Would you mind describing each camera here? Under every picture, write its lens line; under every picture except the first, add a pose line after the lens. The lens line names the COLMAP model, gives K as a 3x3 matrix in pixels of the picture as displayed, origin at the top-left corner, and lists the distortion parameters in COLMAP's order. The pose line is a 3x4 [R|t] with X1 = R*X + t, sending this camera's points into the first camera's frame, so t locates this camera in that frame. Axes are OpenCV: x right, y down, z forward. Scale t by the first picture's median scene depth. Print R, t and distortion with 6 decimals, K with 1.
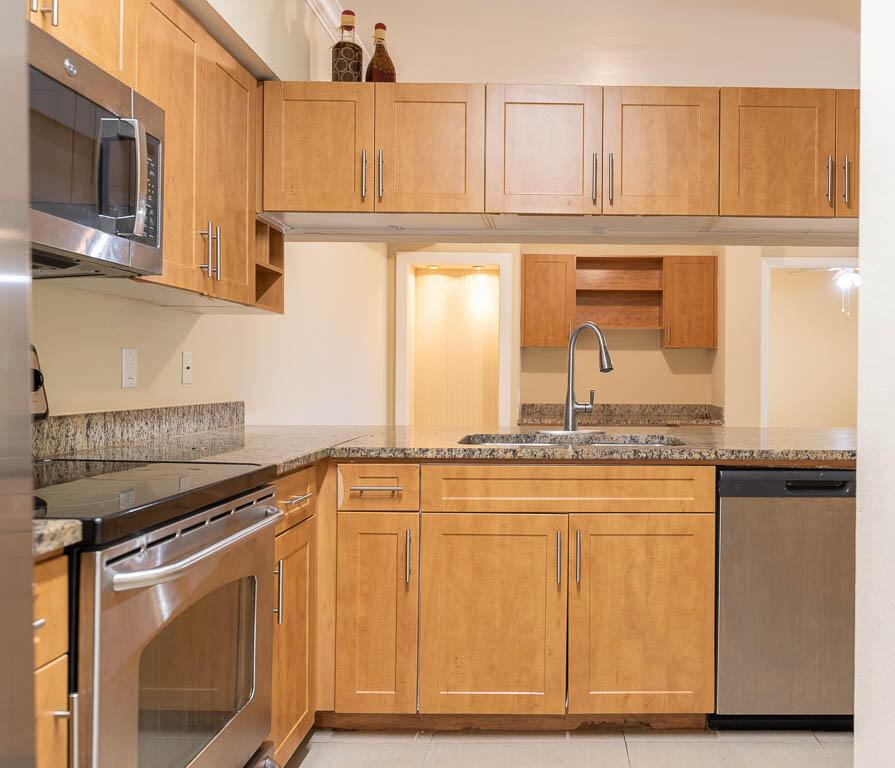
lens RADIAL K [[804.4, 0, 546.5], [0, 804.4, 380.5], [0, 0, 1]] dist [0.004407, -0.003094]
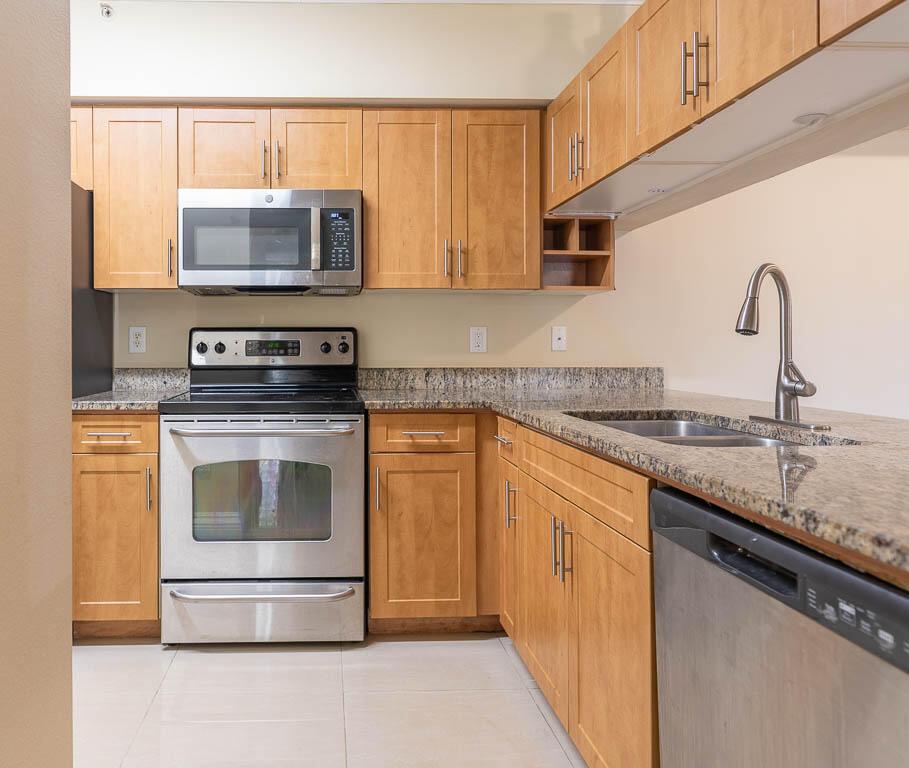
lens RADIAL K [[652.8, 0, 349.2], [0, 652.8, 342.4], [0, 0, 1]] dist [-0.006040, 0.005672]
pose [[0.034292, -0.011393, -0.999347, 0.705678], [-0.005417, 0.999918, -0.011585, 0.004901], [0.999397, 0.005811, 0.034228, 0.726402]]
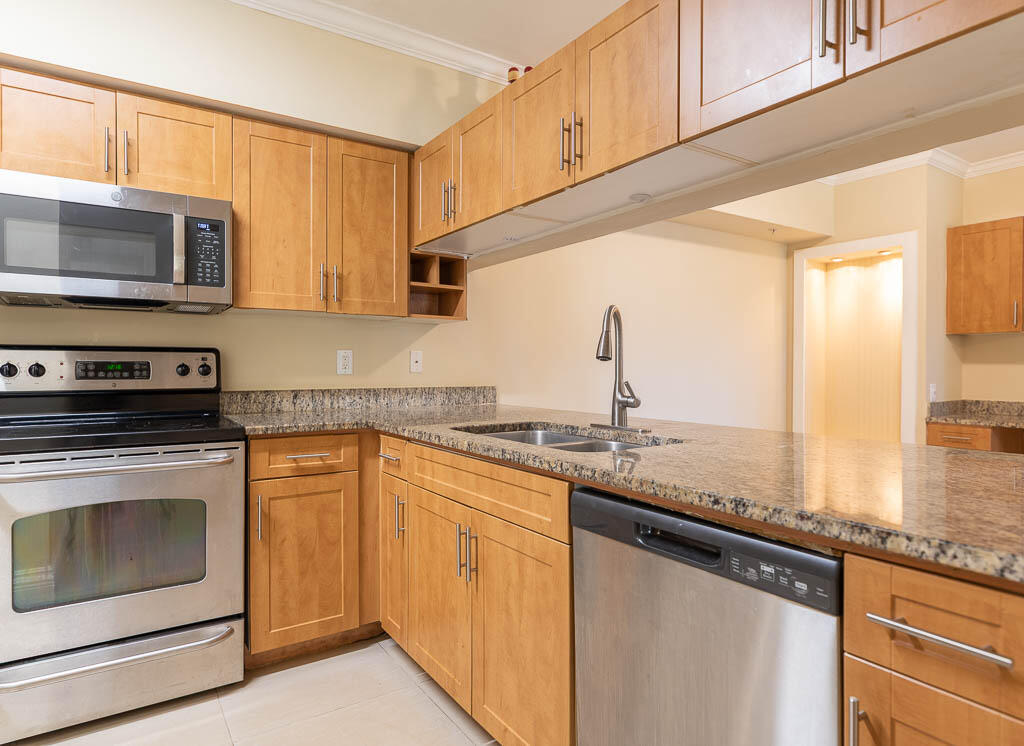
lens RADIAL K [[588.7, 0, 496.6], [0, 588.7, 370.0], [0, 0, 1]] dist [0.001216, 0.001485]
pose [[0.546218, -0.000995, -0.837643, 0.621195], [-0.004152, 0.999984, -0.003896, 0.002829], [0.837633, 0.005606, 0.546205, 0.626779]]
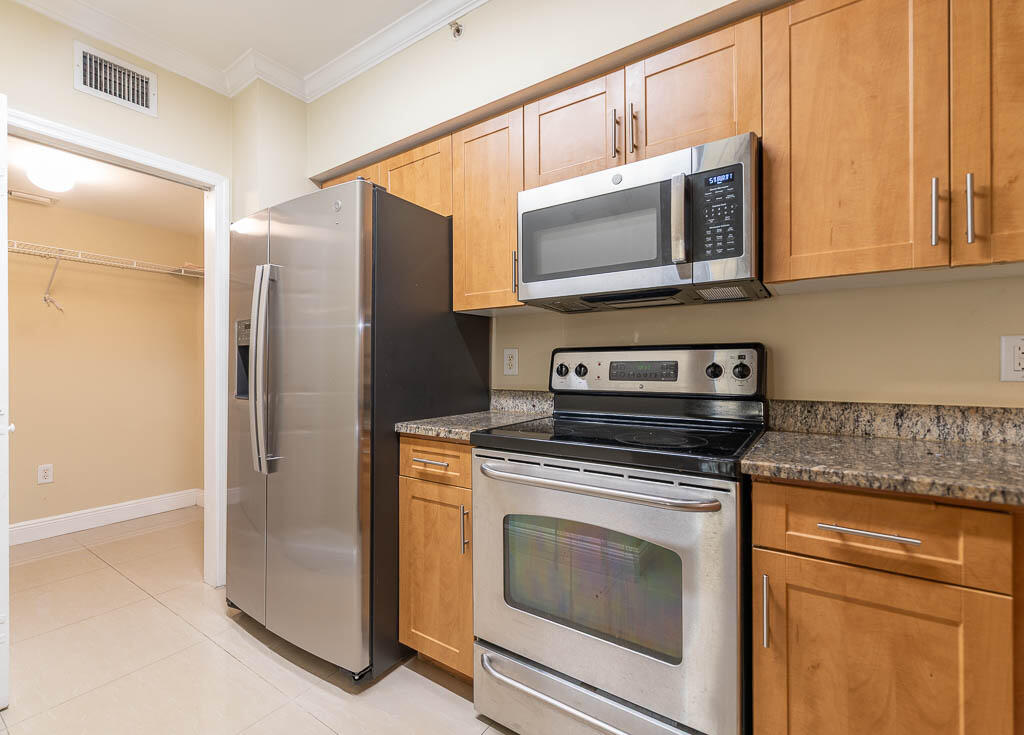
lens RADIAL K [[470.0, 0, 474.9], [0, 470.0, 365.2], [0, 0, 1]] dist [0.000034, -0.000176]
pose [[-0.592134, -0.009393, -0.805785, 0.222238], [-0.009438, 0.999944, -0.004721, -0.000601], [0.805785, 0.004810, -0.592189, 0.840494]]
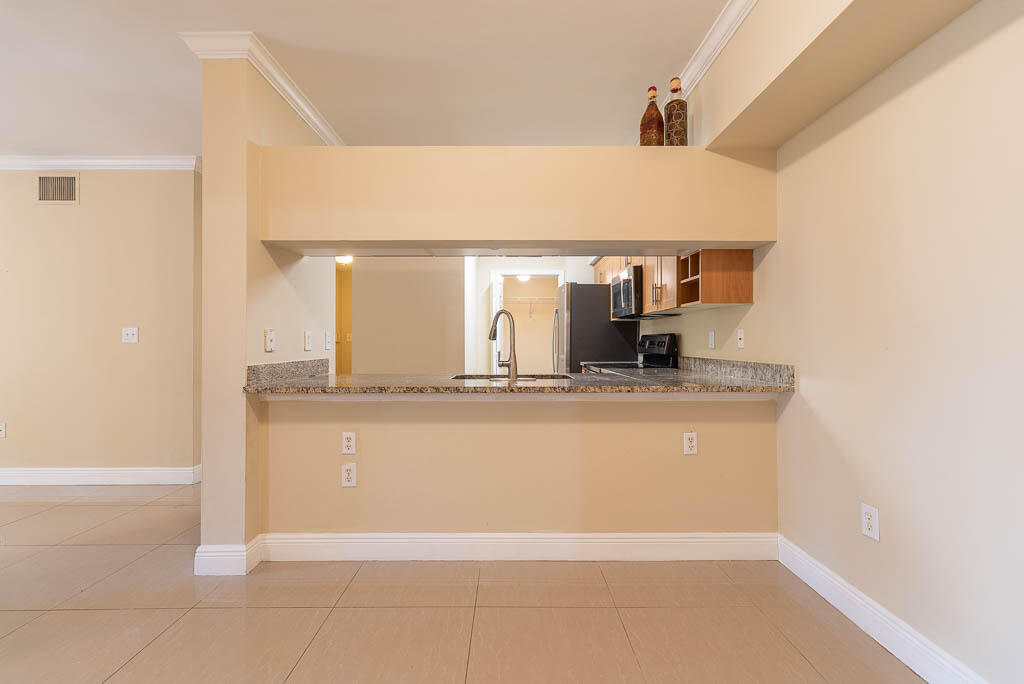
lens RADIAL K [[435.0, 0, 510.6], [0, 435.0, 341.4], [0, 0, 1]] dist [0.000100, -0.000257]
pose [[-0.999913, -0.006241, -0.011600, 0.051646], [-0.006283, 0.999974, 0.003541, -0.012544], [0.011577, 0.003614, -0.999926, 2.222667]]
